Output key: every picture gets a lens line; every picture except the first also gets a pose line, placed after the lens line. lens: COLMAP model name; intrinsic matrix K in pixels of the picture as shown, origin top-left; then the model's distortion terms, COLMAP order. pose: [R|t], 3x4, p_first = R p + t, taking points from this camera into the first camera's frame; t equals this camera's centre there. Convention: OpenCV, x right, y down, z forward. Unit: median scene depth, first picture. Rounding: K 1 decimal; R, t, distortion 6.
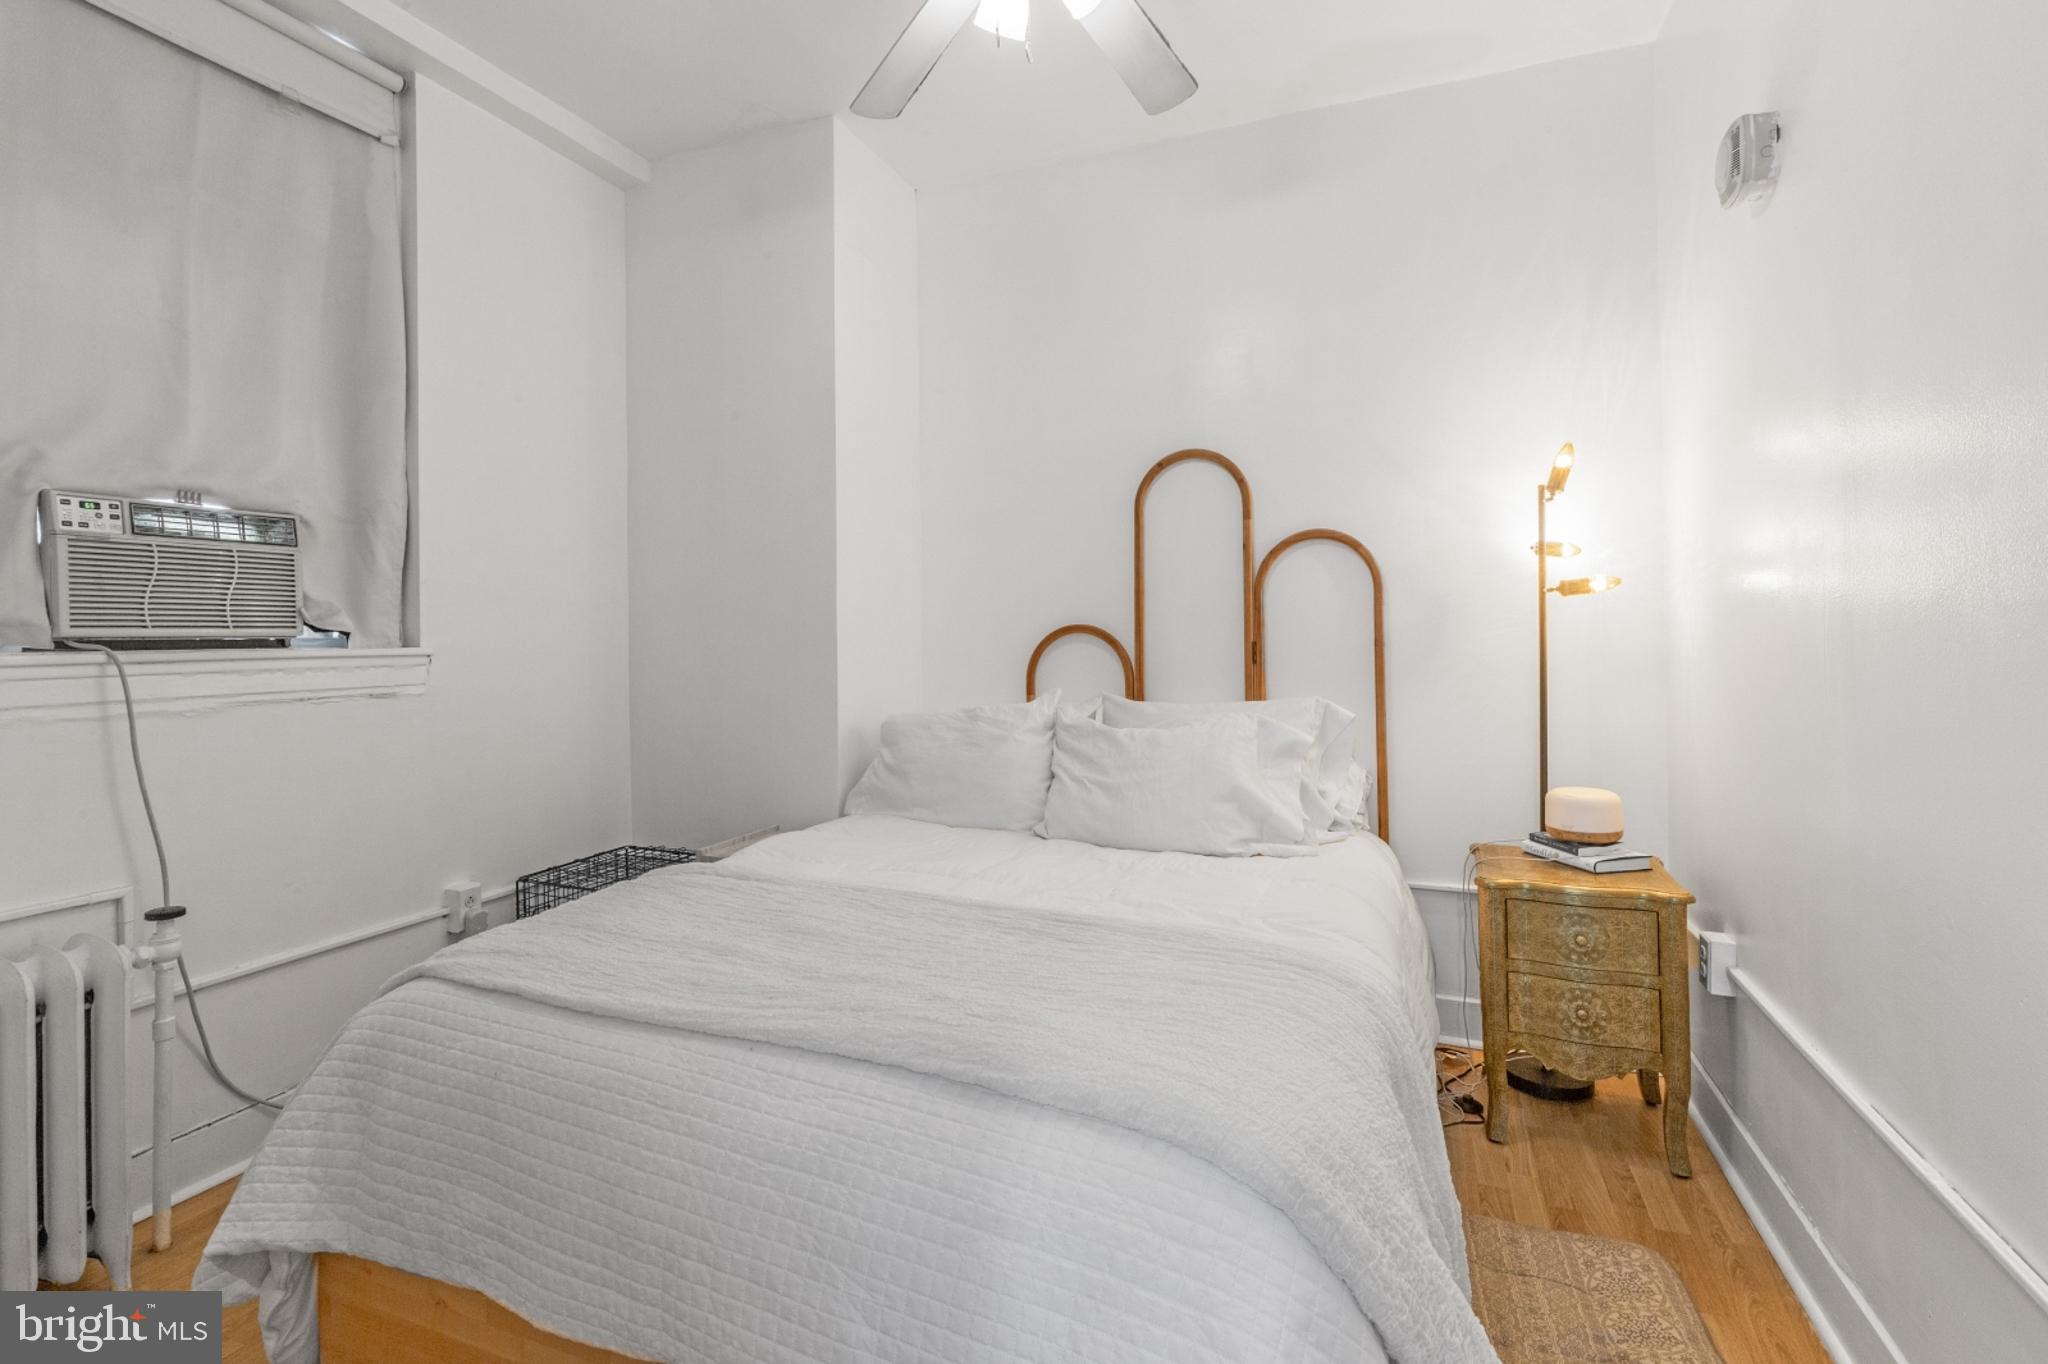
lens RADIAL K [[963.1, 0, 1011.7], [0, 963.1, 656.3], [0, 0, 1]] dist [0.000805, -0.000468]
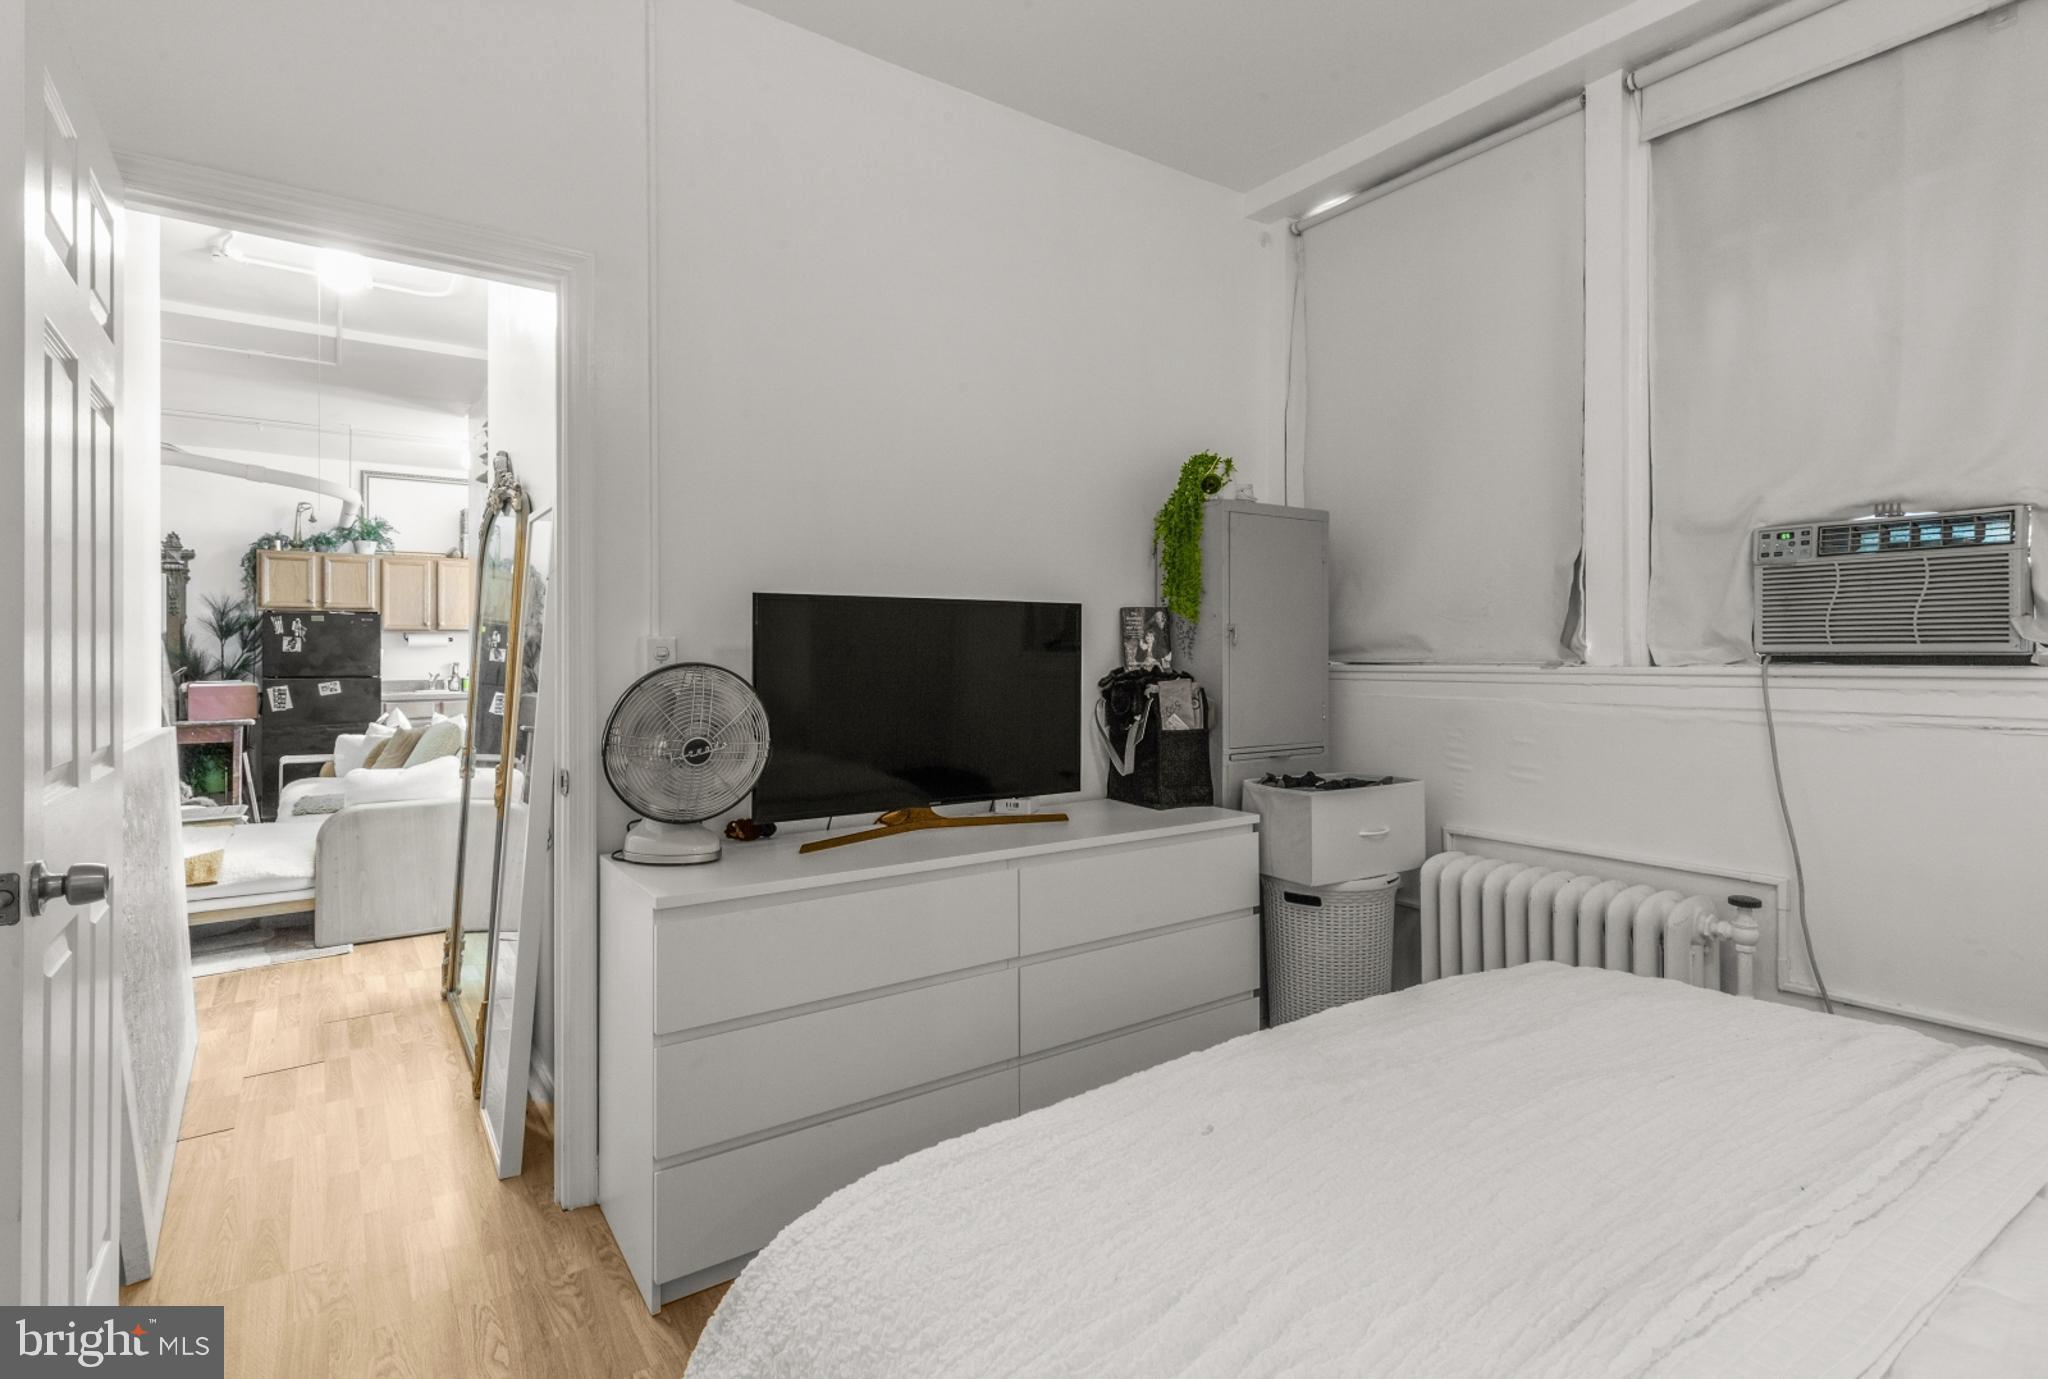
lens RADIAL K [[946.7, 0, 1018.7], [0, 946.7, 644.3], [0, 0, 1]] dist [-0.001887, 0.000041]
pose [[-0.504410, -0.004689, -0.863451, 0.417104], [-0.018415, 0.999816, 0.005328, -0.017490], [0.863268, 0.018588, -0.504404, 0.723873]]
